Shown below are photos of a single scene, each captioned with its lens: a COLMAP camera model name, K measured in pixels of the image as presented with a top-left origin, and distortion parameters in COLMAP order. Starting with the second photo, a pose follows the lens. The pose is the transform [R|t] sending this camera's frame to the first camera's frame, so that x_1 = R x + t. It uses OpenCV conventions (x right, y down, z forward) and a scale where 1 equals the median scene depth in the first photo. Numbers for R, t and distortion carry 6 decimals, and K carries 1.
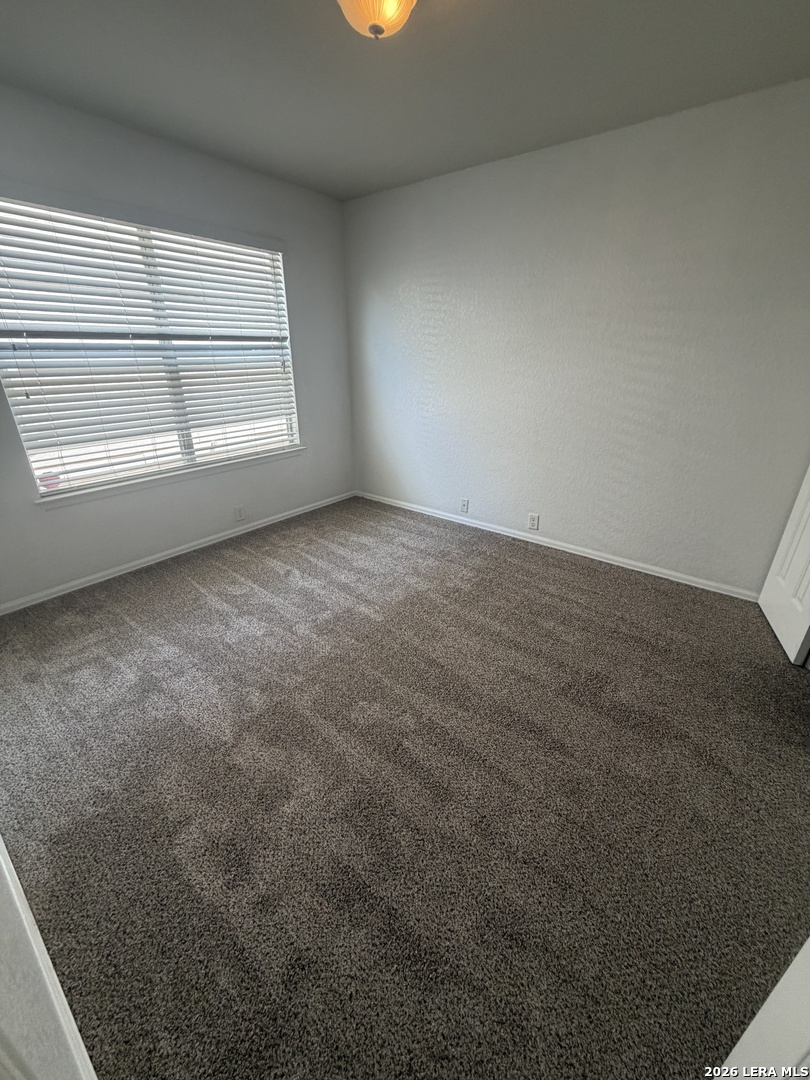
lens RADIAL K [[433.7, 0, 402.6], [0, 433.7, 540.6], [0, 0, 1]] dist [0.002019, 0.000658]
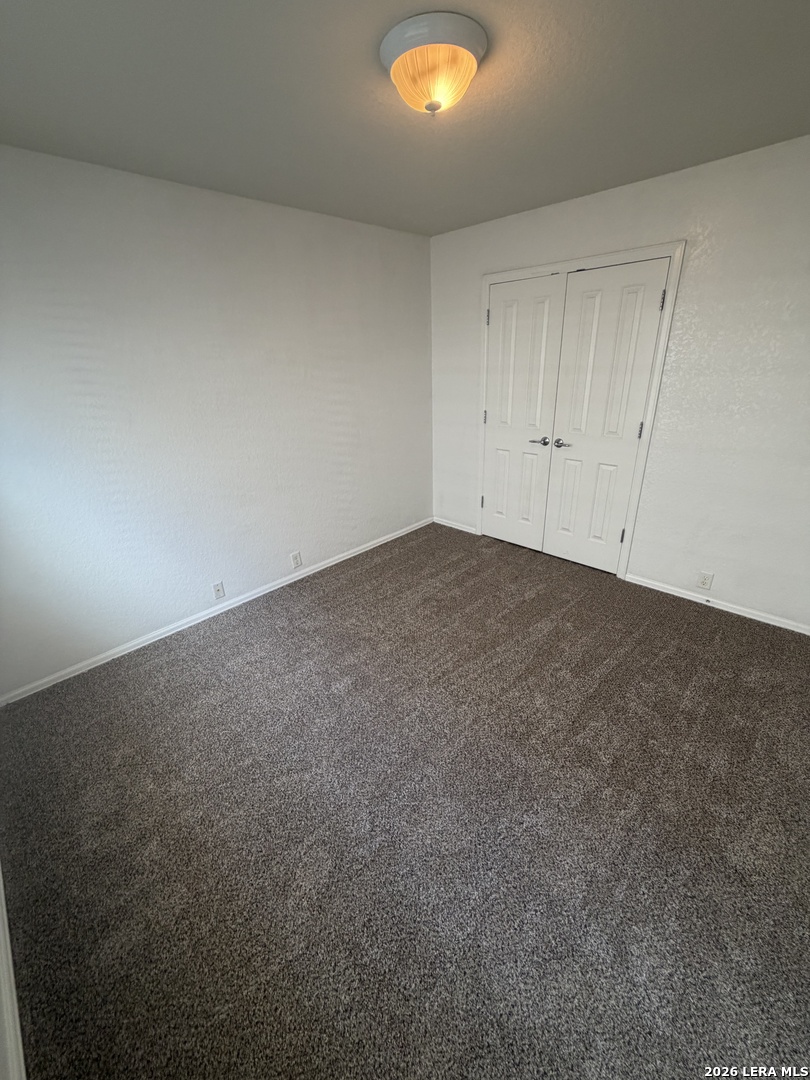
lens RADIAL K [[433.7, 0, 402.4], [0, 433.7, 538.4], [0, 0, 1]] dist [0.002019, 0.000658]
pose [[0.104901, -0.393916, 0.913141, -0.594983], [0.439400, 0.842078, 0.312782, -0.302539], [-0.892145, 0.368423, 0.261421, 0.515412]]
